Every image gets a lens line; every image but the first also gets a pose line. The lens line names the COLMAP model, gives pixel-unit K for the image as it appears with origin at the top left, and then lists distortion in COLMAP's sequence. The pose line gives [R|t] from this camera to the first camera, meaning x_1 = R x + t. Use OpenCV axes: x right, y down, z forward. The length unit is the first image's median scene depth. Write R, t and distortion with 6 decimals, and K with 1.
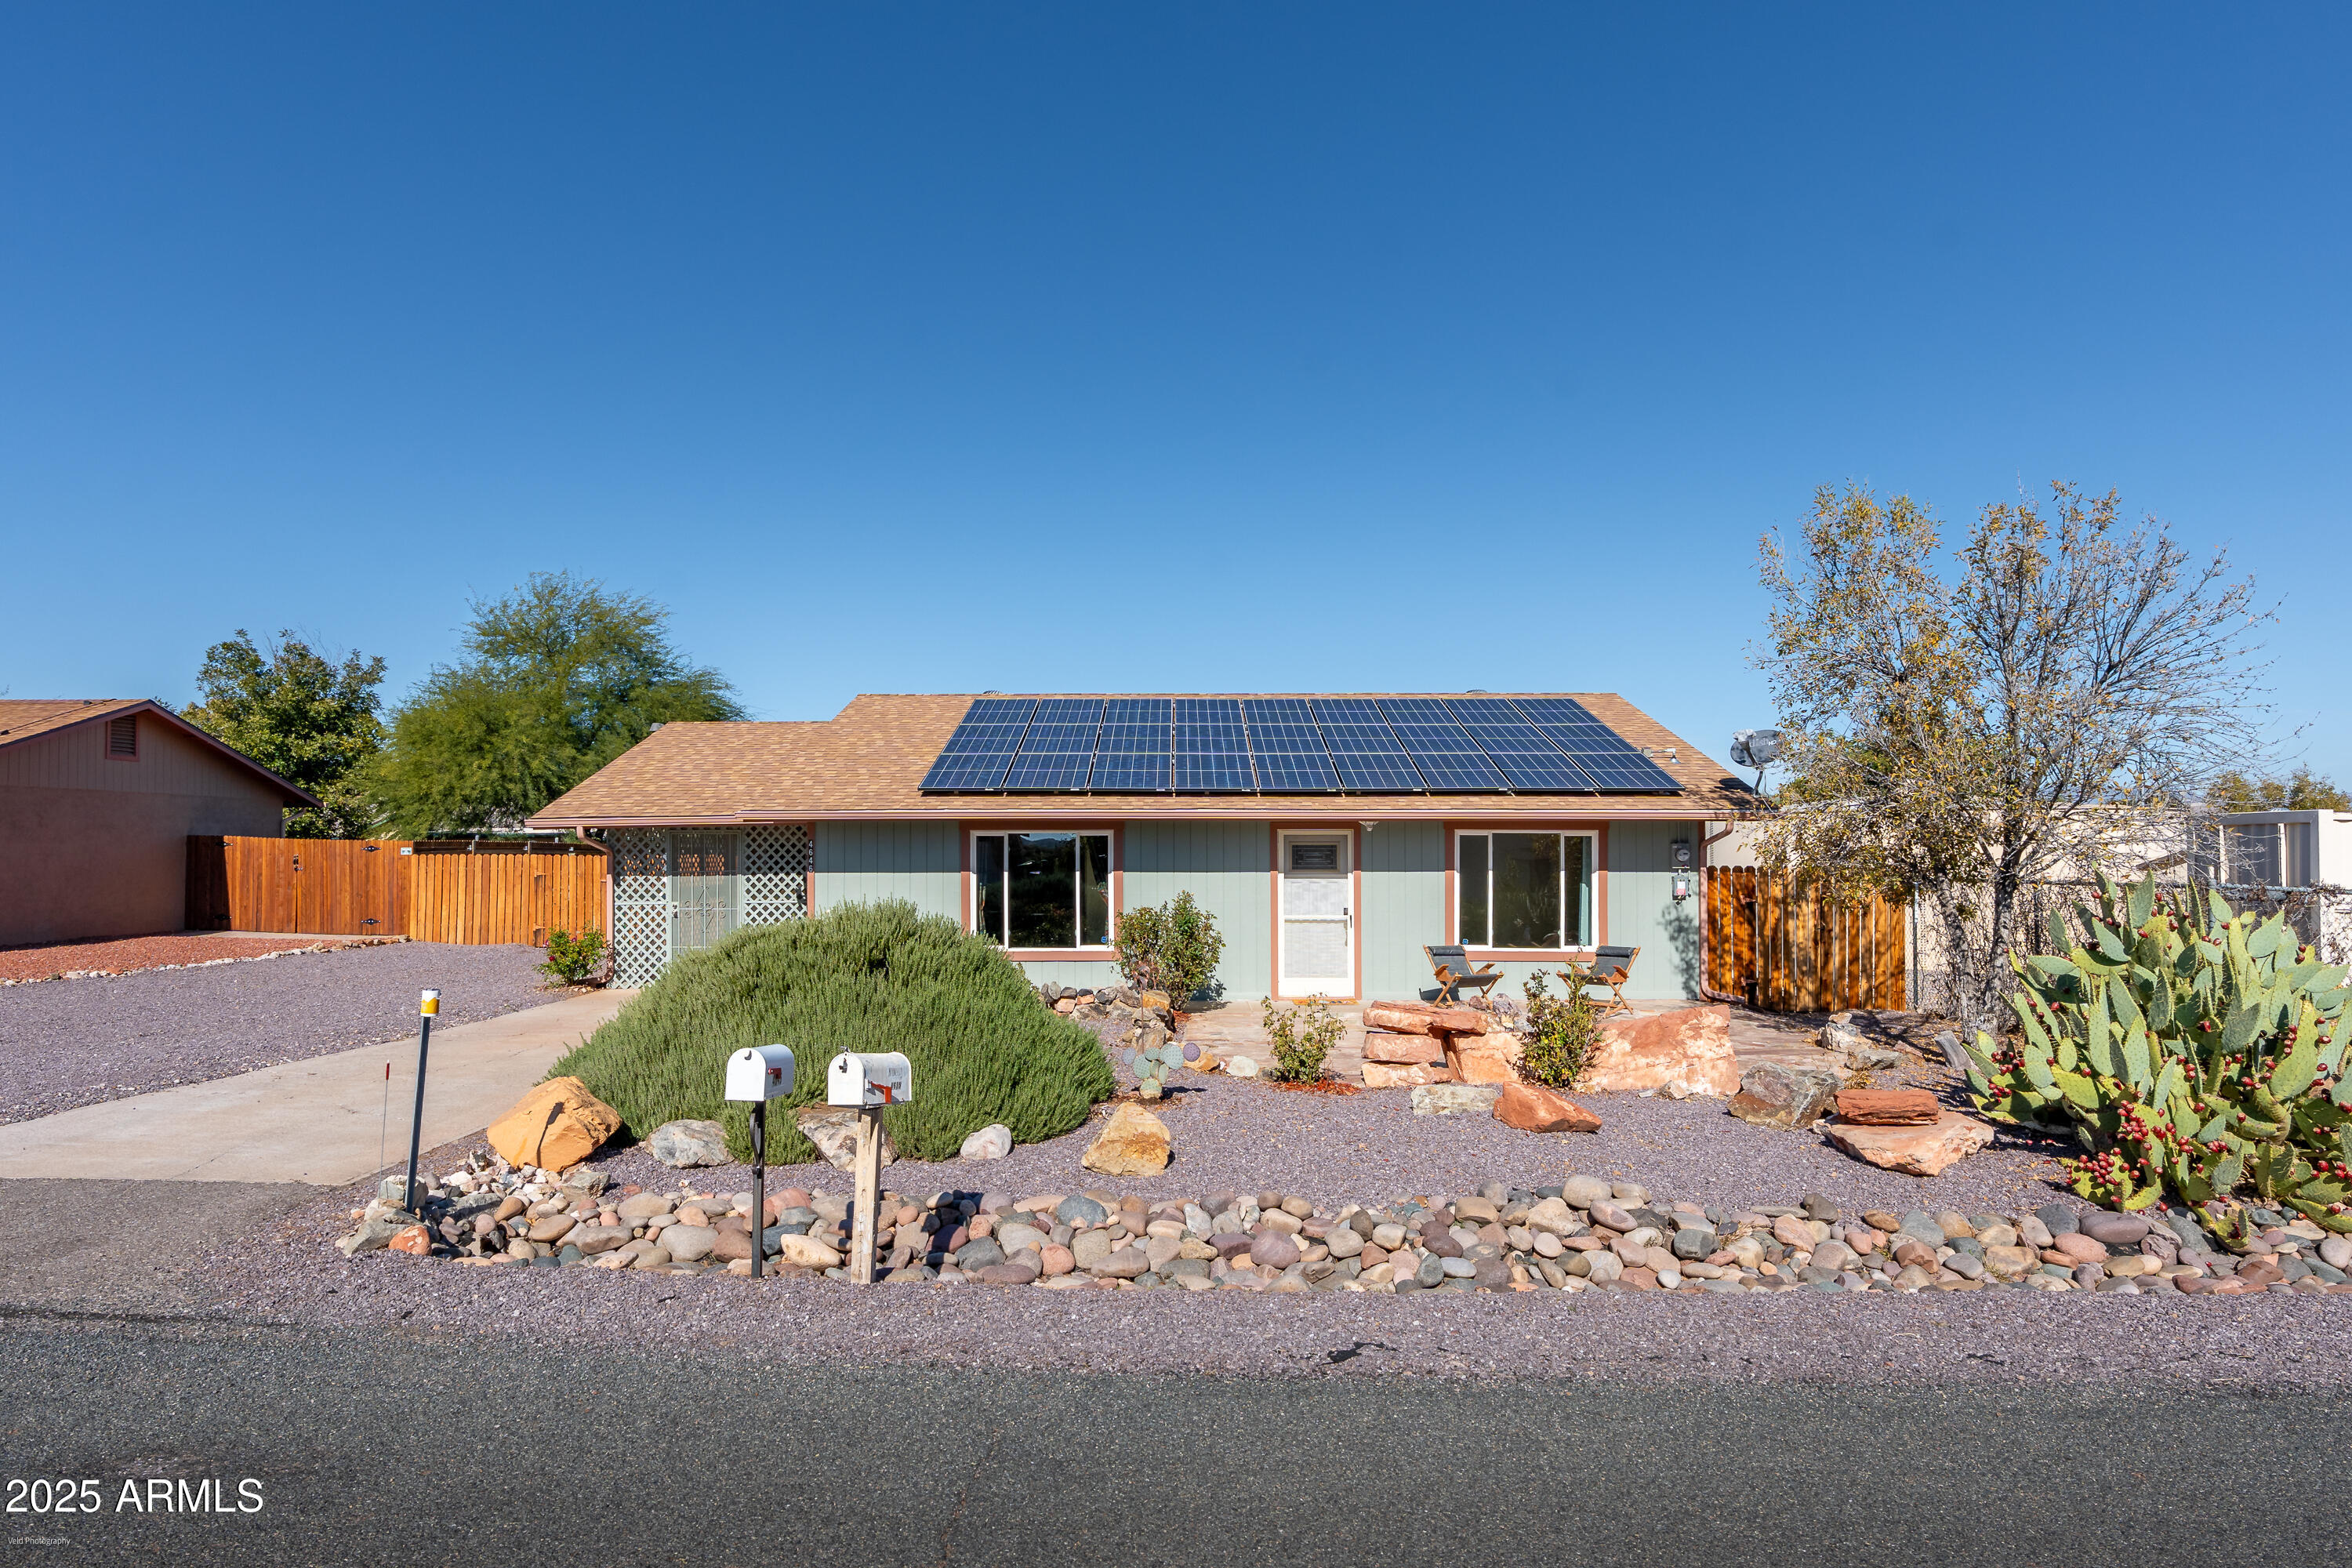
lens RADIAL K [[1383.1, 0, 1174.8], [0, 1383.1, 791.9], [0, 0, 1]] dist [-0.003529, -0.000259]
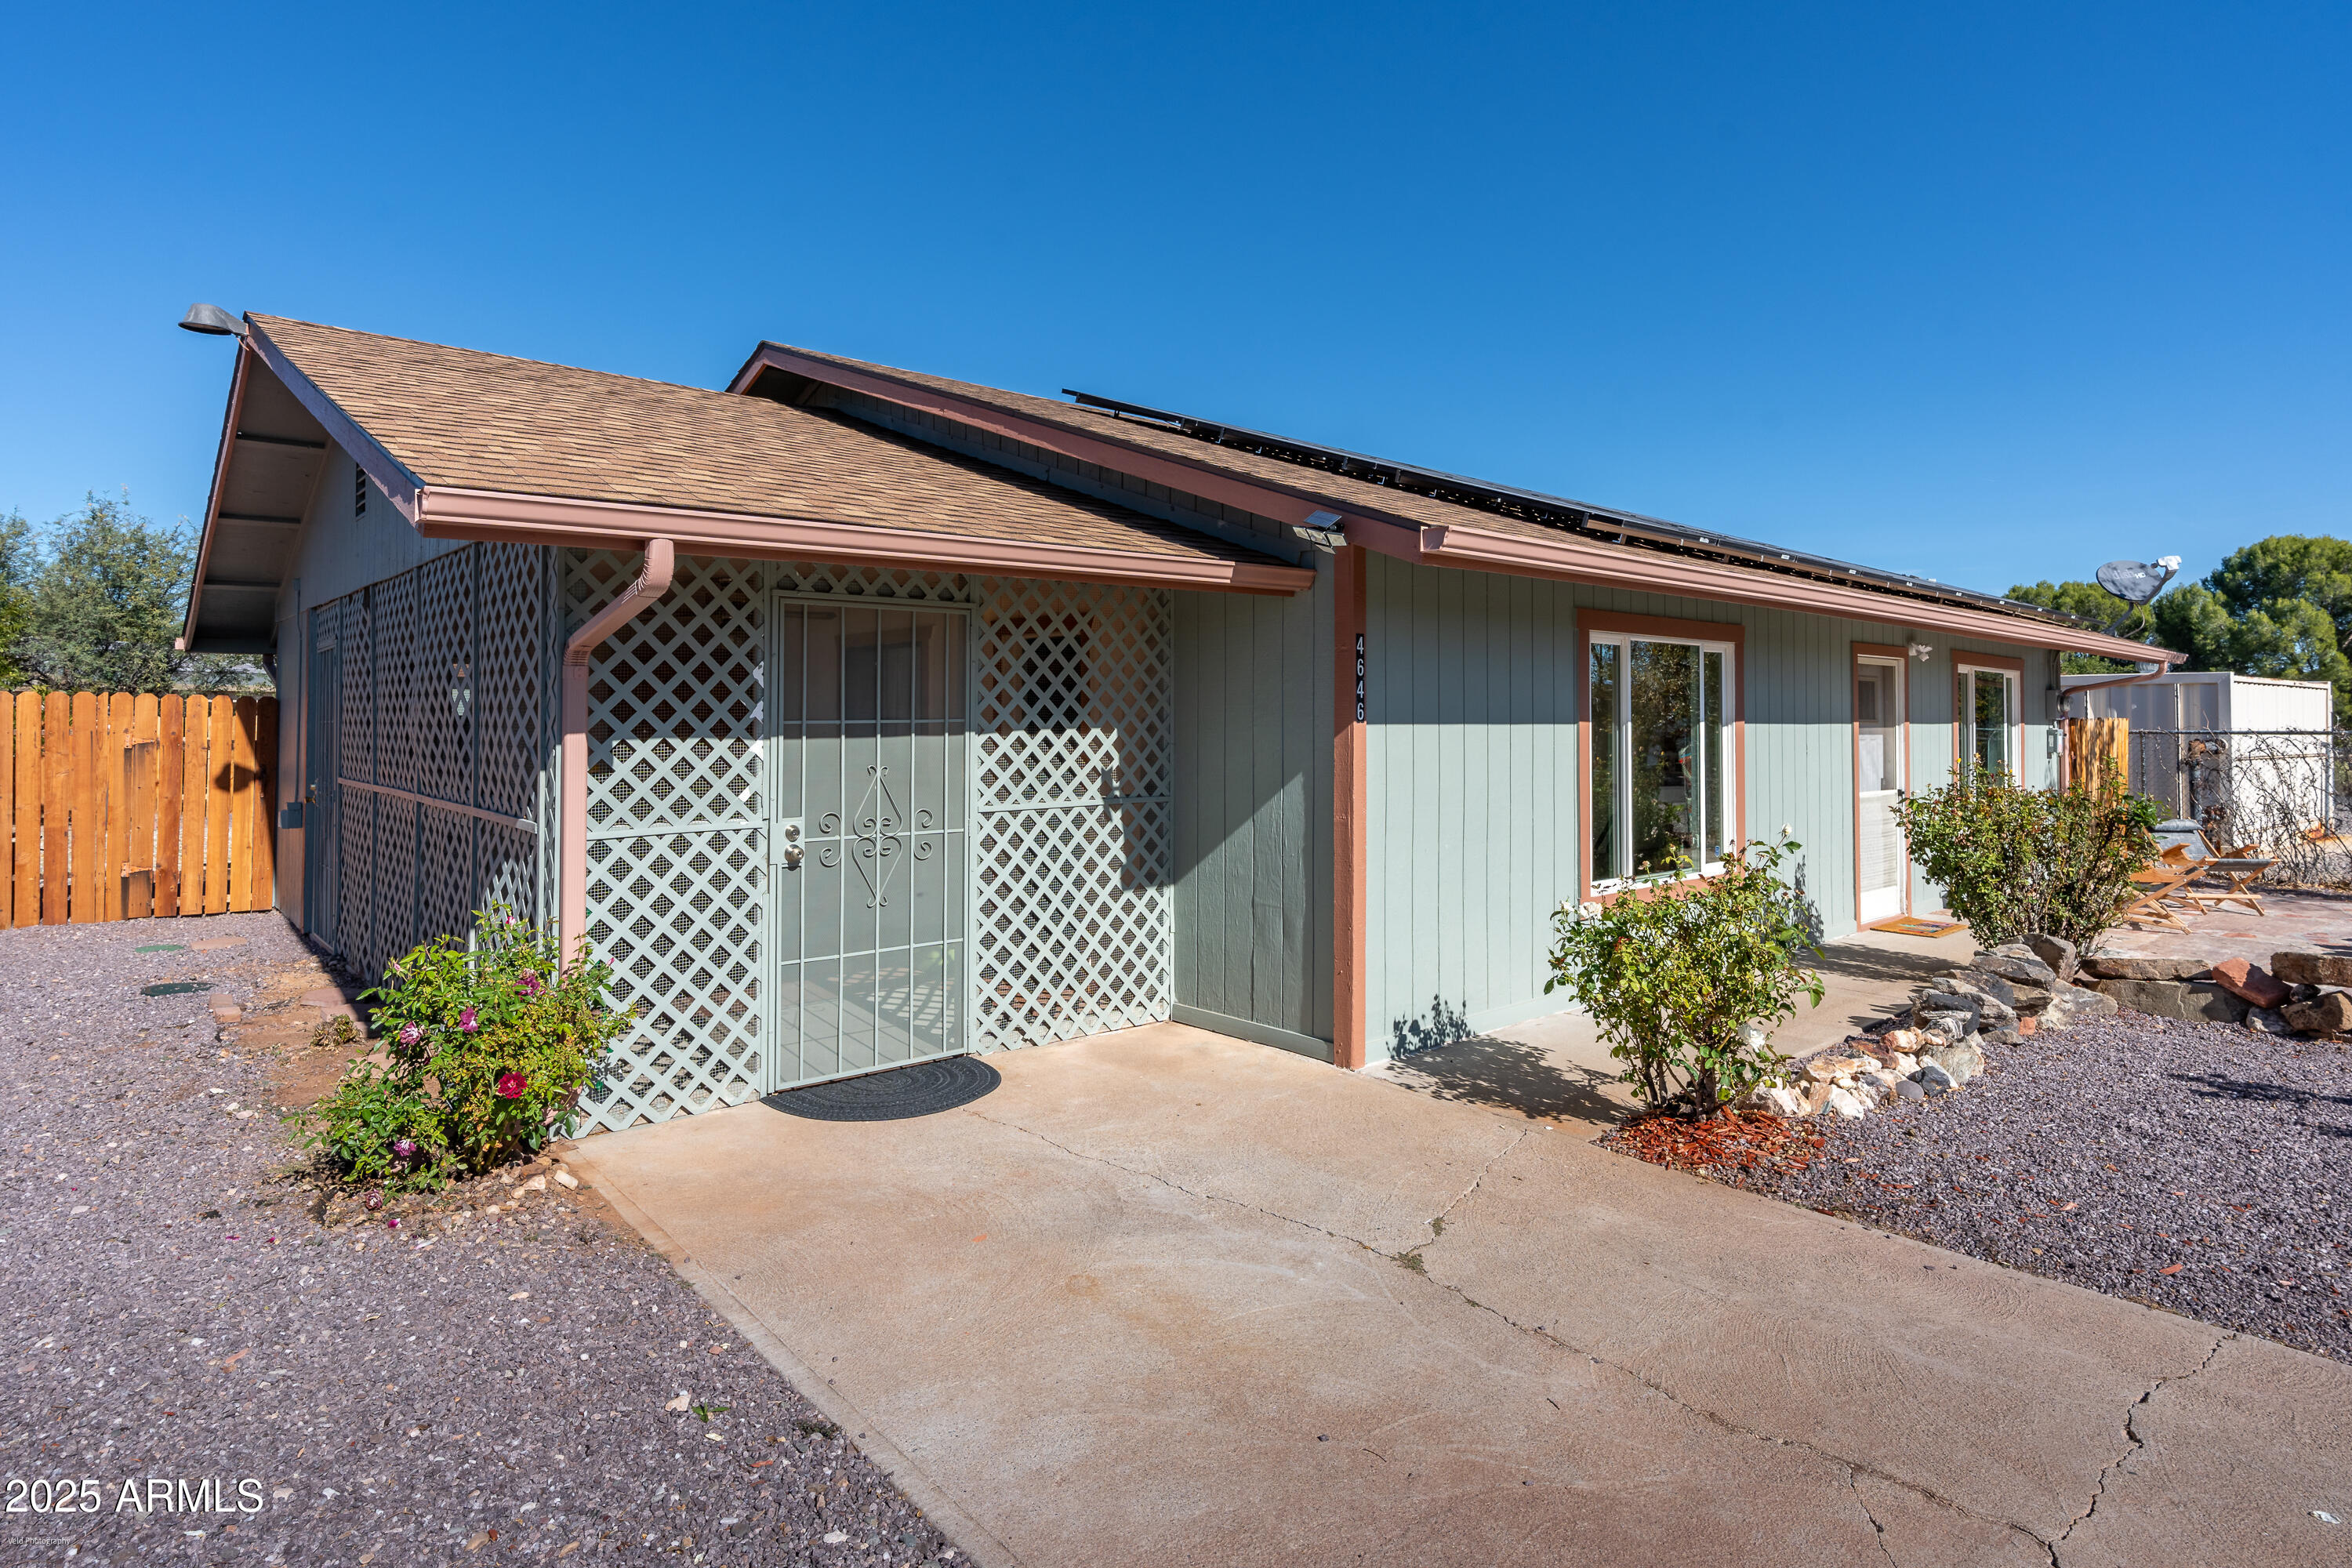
lens RADIAL K [[1258.0, 0, 1173.5], [0, 1258.0, 694.9], [0, 0, 1]] dist [0.002639, 0.001502]
pose [[0.747130, 0.017033, 0.664459, -0.510988], [-0.031091, 0.999473, 0.009338, 0.048456], [-0.663950, -0.027635, 0.747266, 0.766134]]
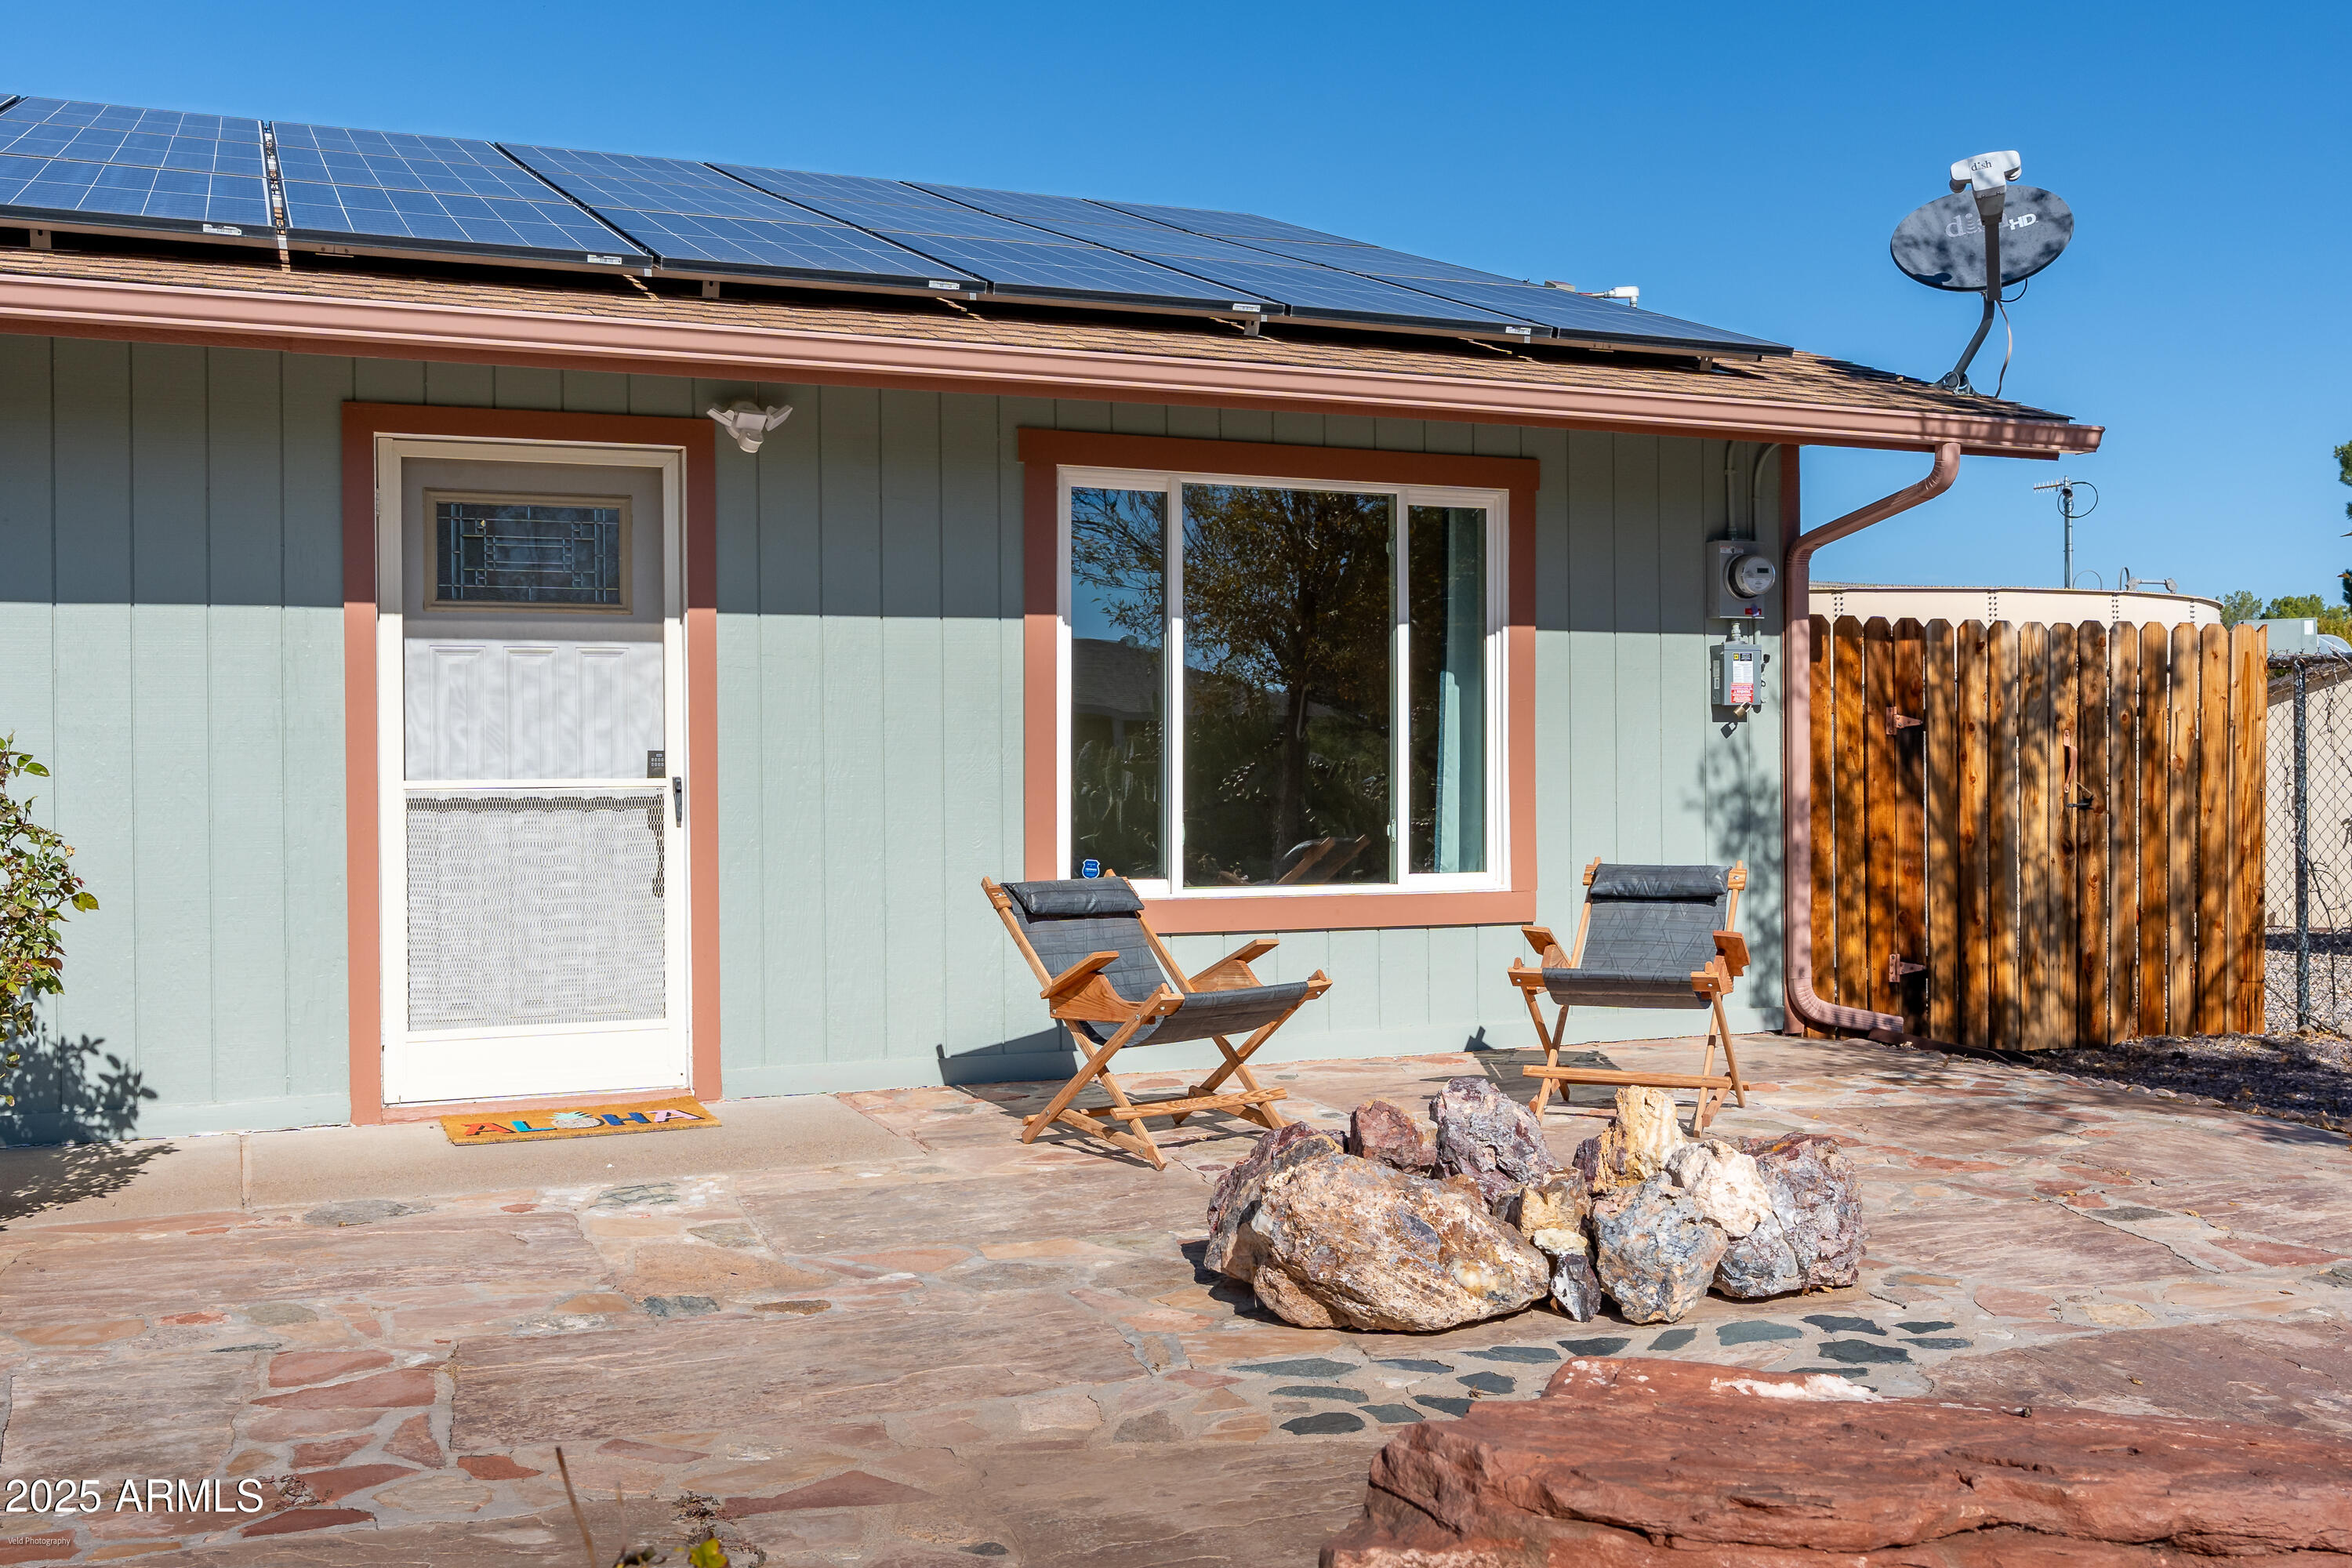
lens RADIAL K [[2123.7, 0, 1159.7], [0, 2123.7, 795.0], [0, 0, 1]] dist [-0.014667, -0.015351]
pose [[0.927312, -0.012255, 0.374088, 0.060898], [-0.006421, 0.998796, 0.048637, 0.070292], [-0.374234, -0.047504, 0.926117, 0.583404]]
